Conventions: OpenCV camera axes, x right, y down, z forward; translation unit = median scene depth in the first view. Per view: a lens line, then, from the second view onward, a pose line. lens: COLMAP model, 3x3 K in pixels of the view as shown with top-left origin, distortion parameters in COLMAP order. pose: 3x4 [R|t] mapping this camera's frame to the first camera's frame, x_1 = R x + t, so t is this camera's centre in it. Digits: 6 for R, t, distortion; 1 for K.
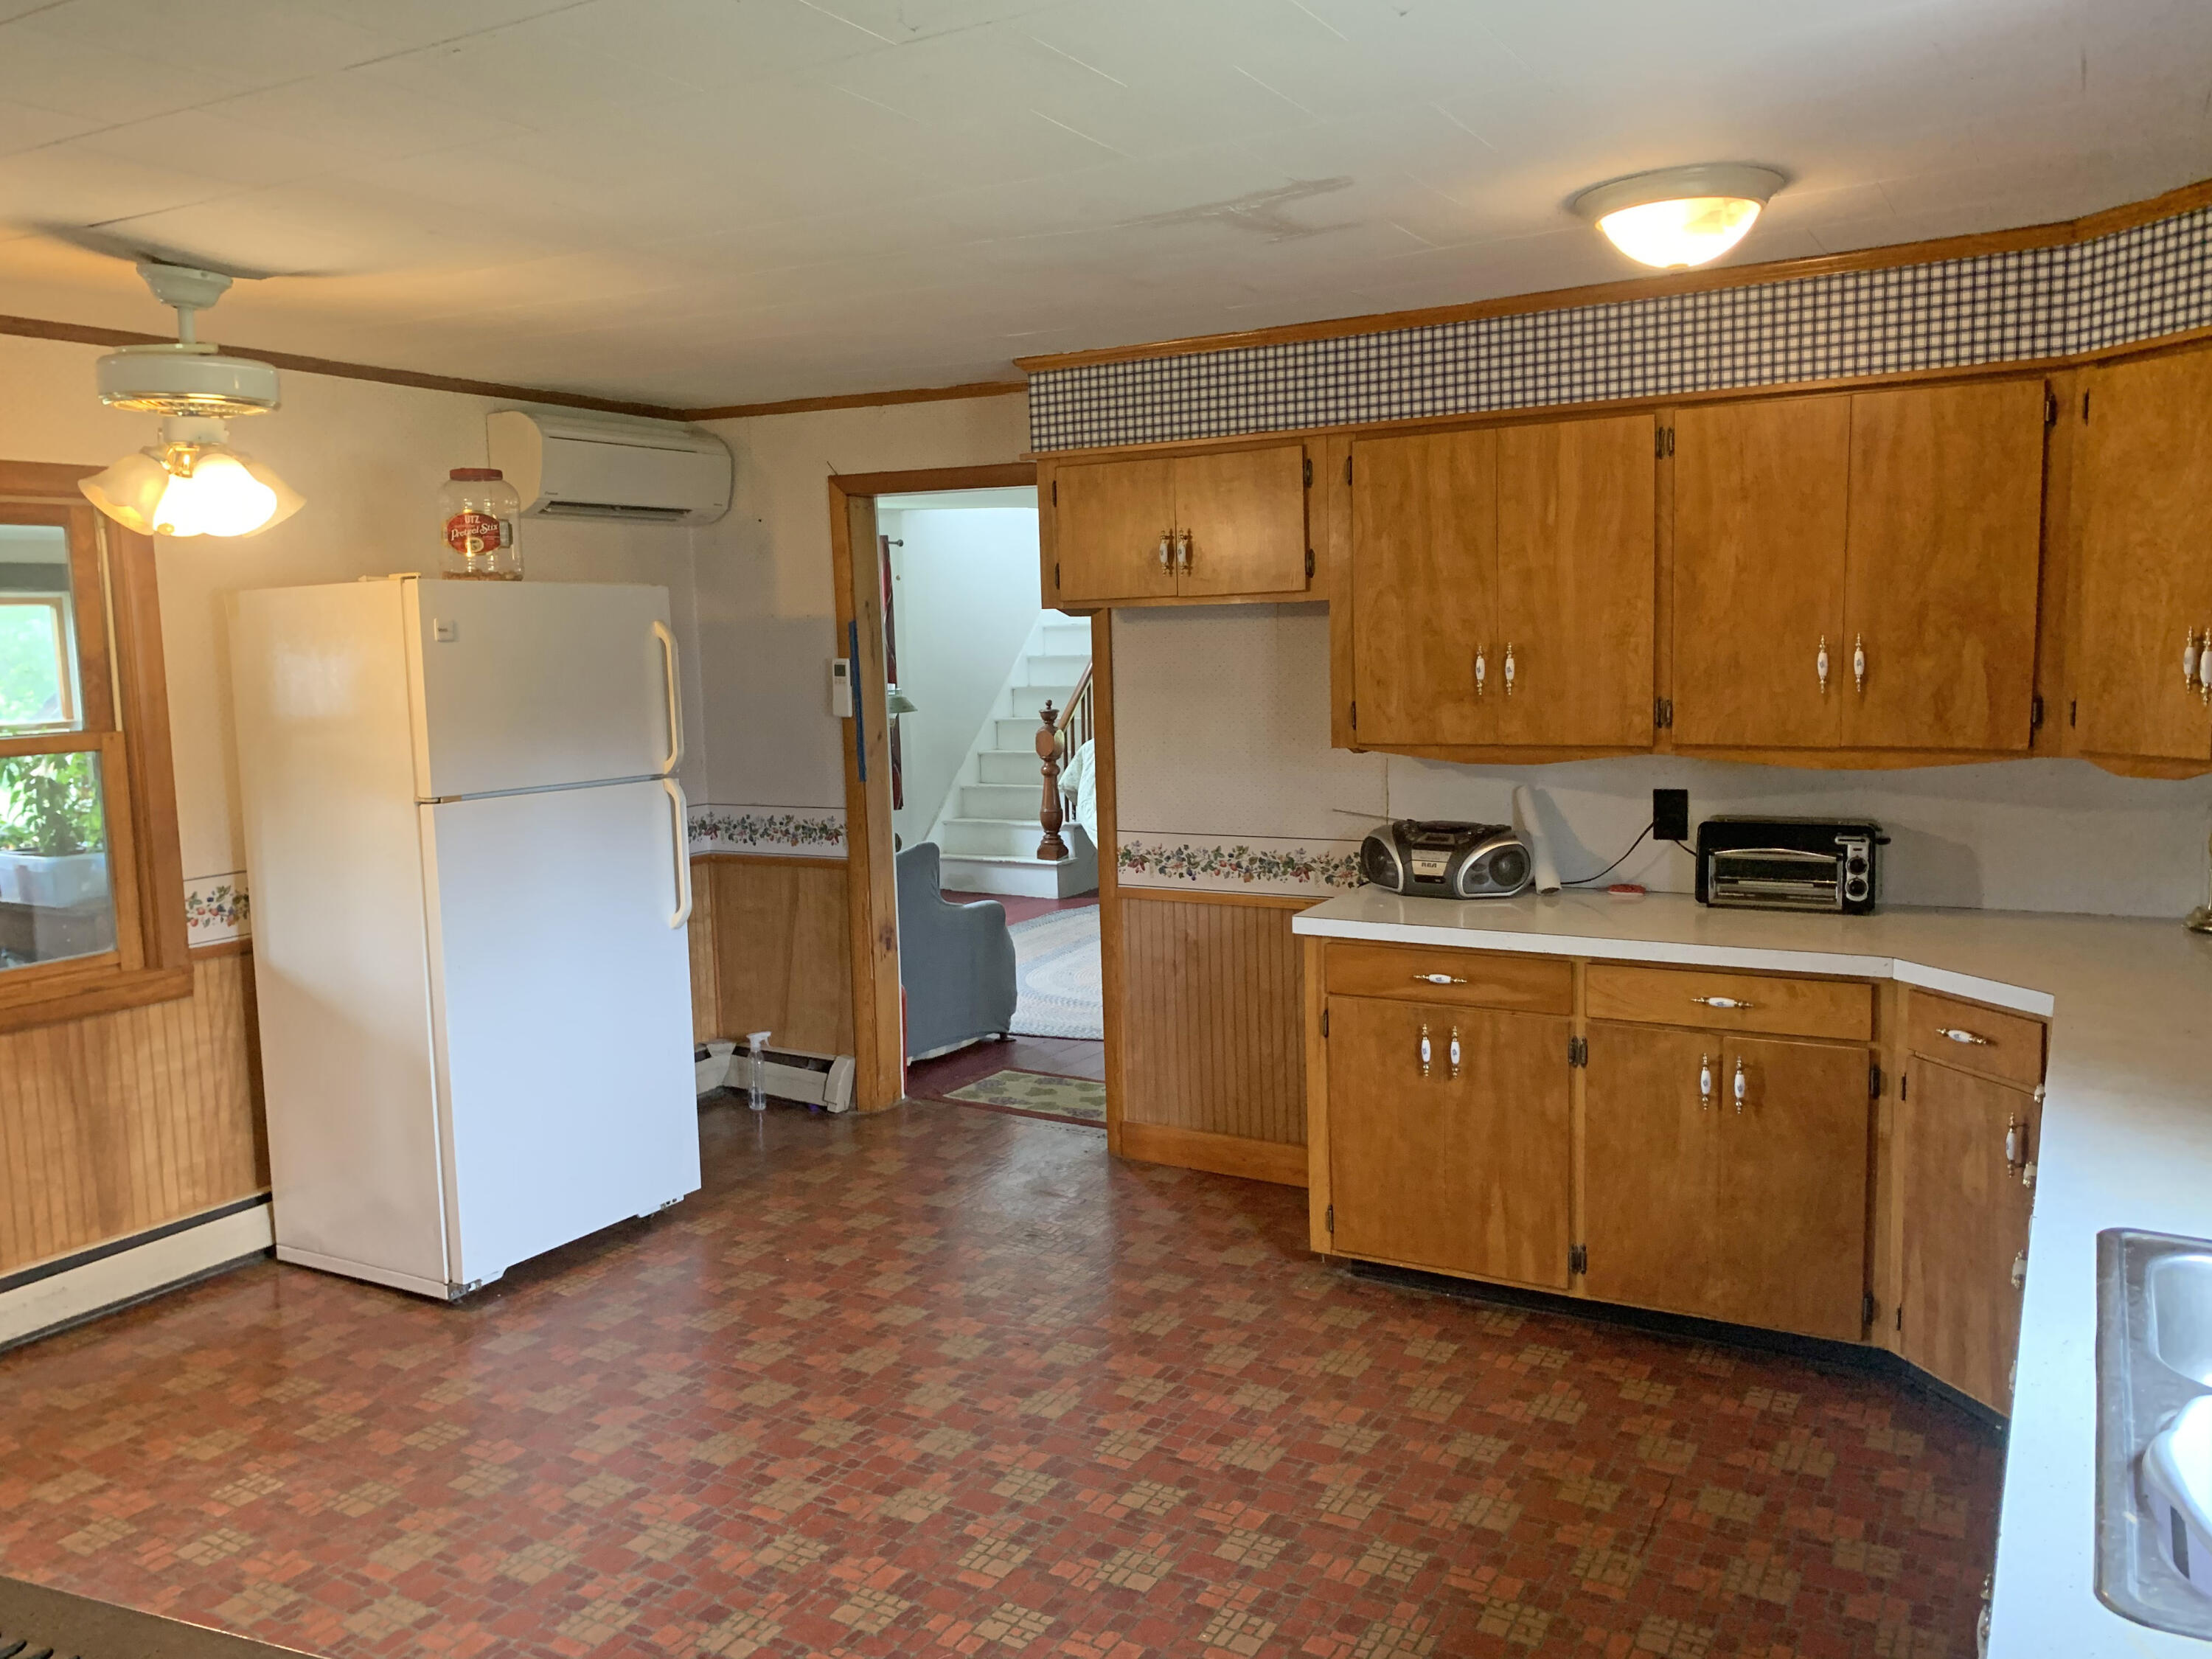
lens RADIAL K [[1697.1, 0, 1072.4], [0, 1697.1, 791.6], [0, 0, 1]] dist [0.048677, -0.024004]
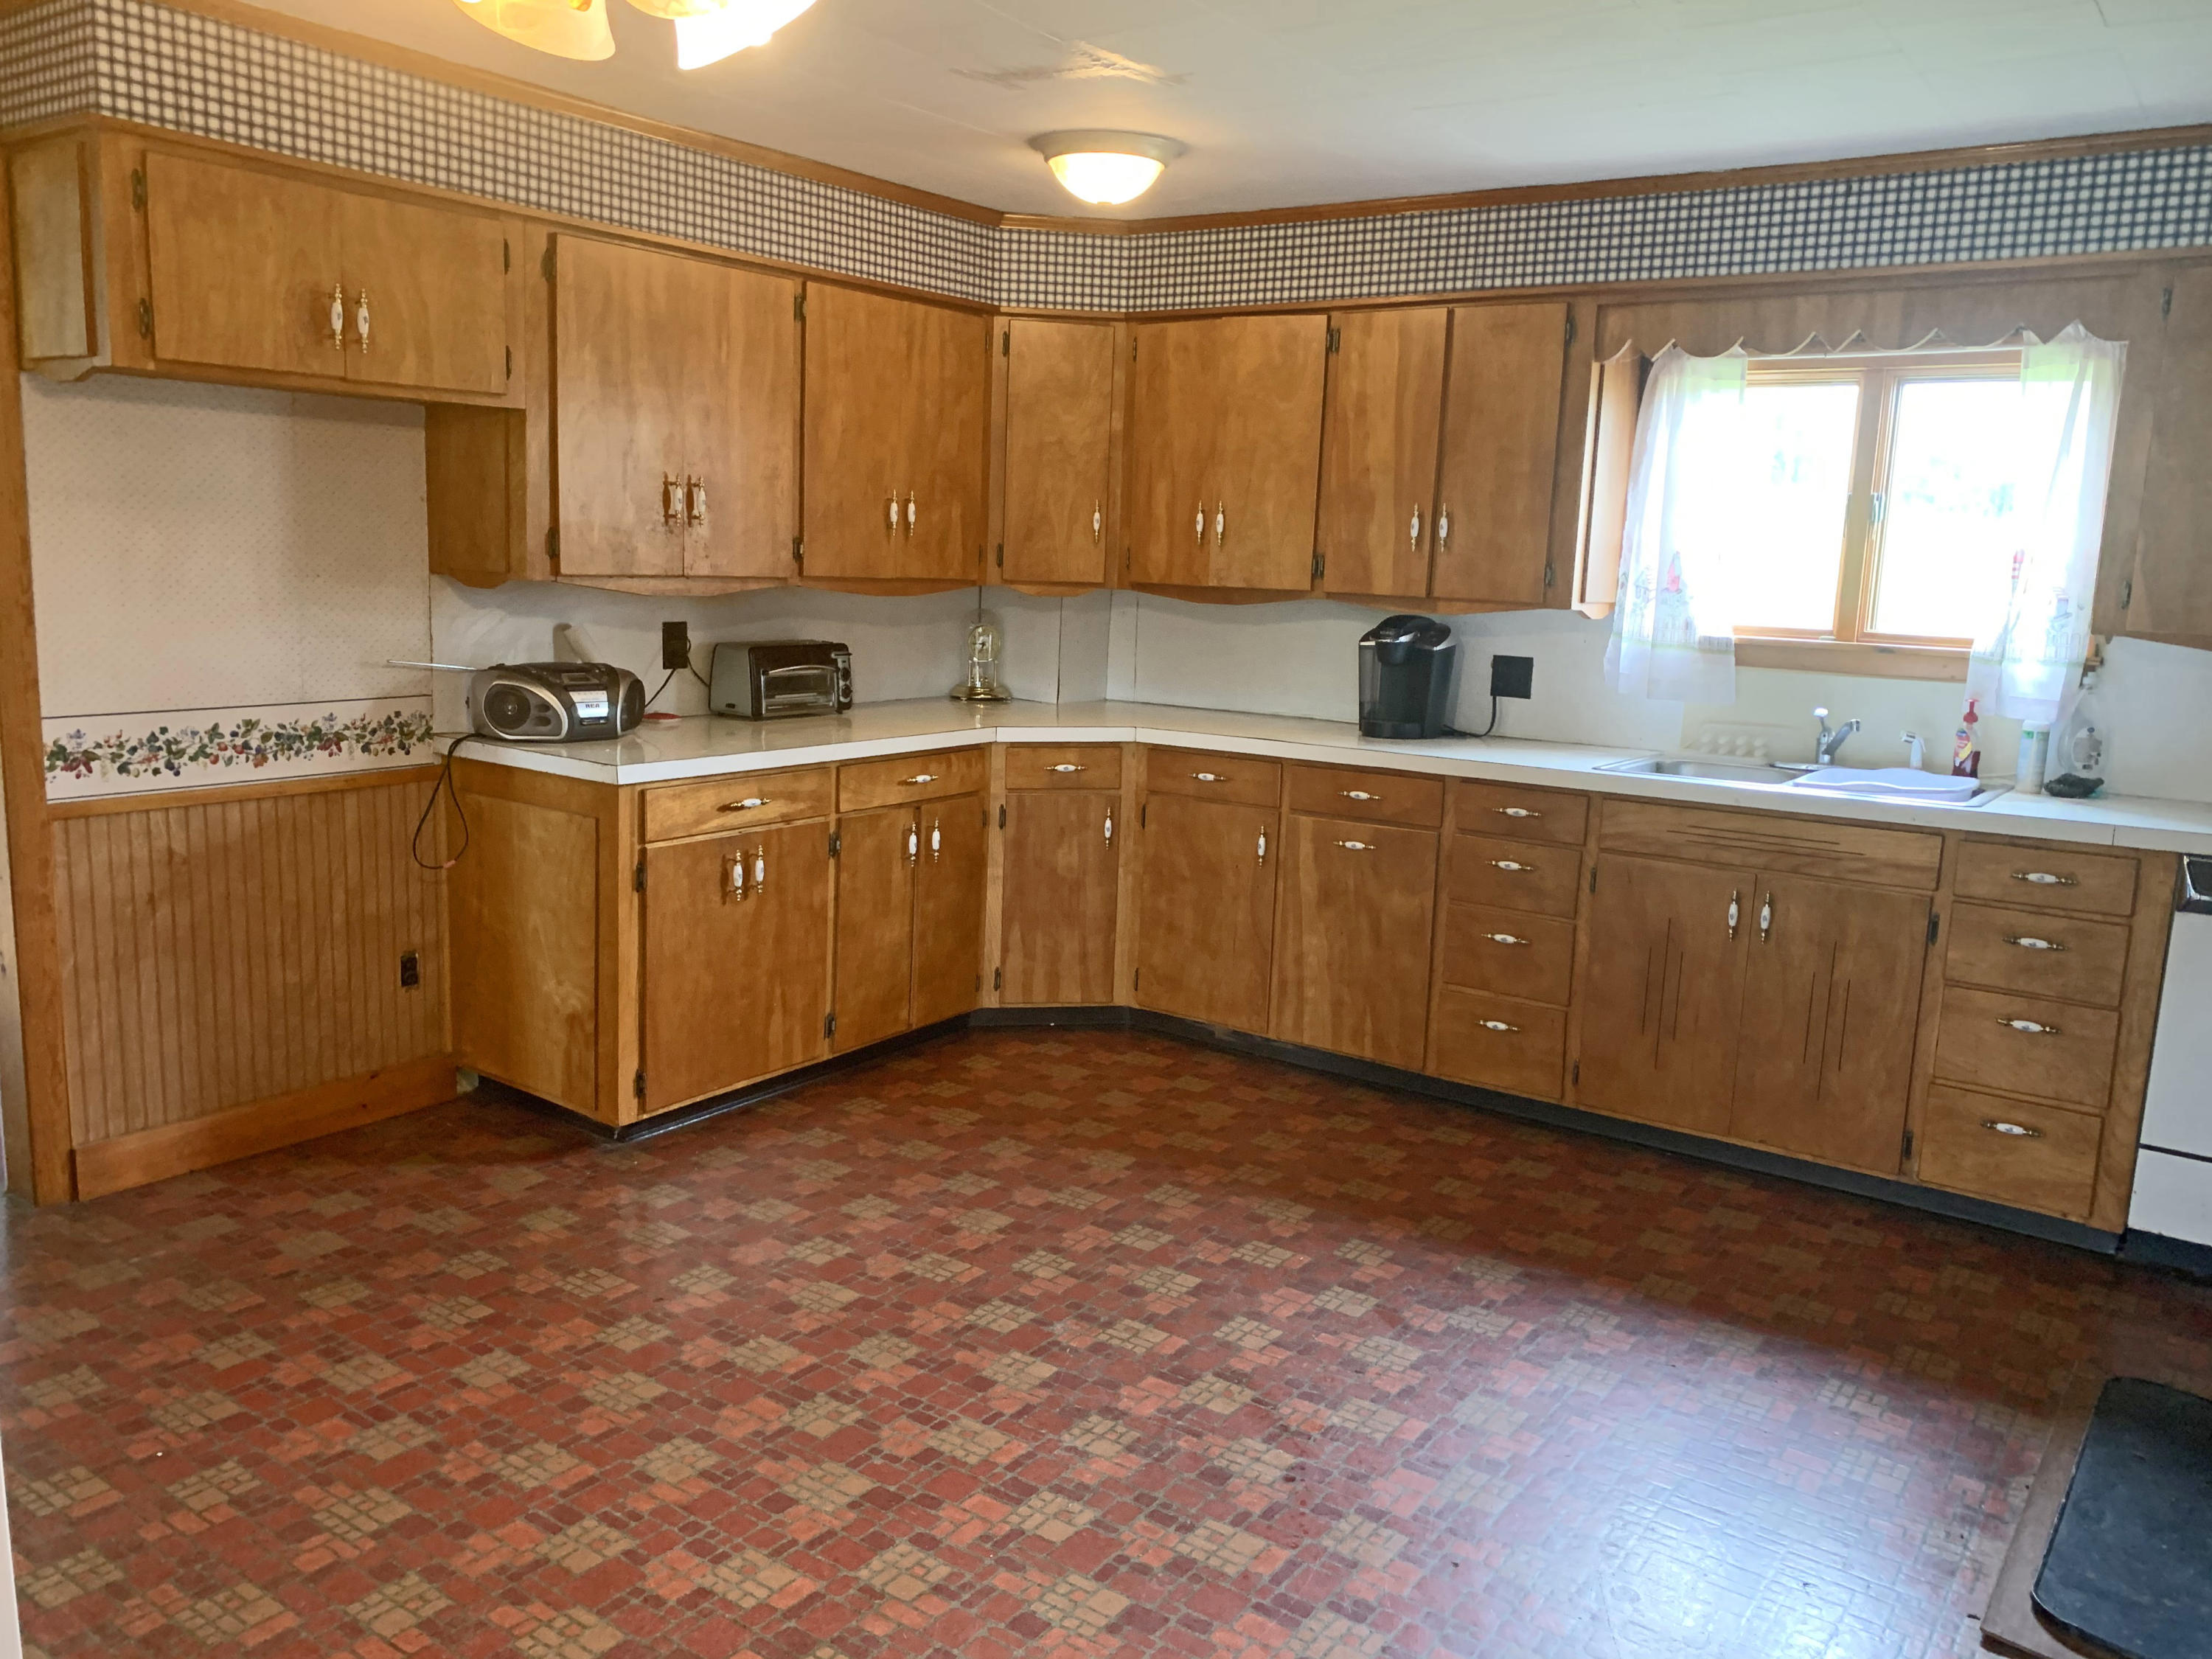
lens RADIAL K [[1697.1, 0, 1078.5], [0, 1697.1, 828.7], [0, 0, 1]] dist [0.048677, -0.024004]
pose [[0.092013, -0.132252, 0.986936, -0.803475], [0.061350, 0.990011, 0.126944, 0.007249], [-0.993866, 0.048868, 0.099207, 0.715380]]
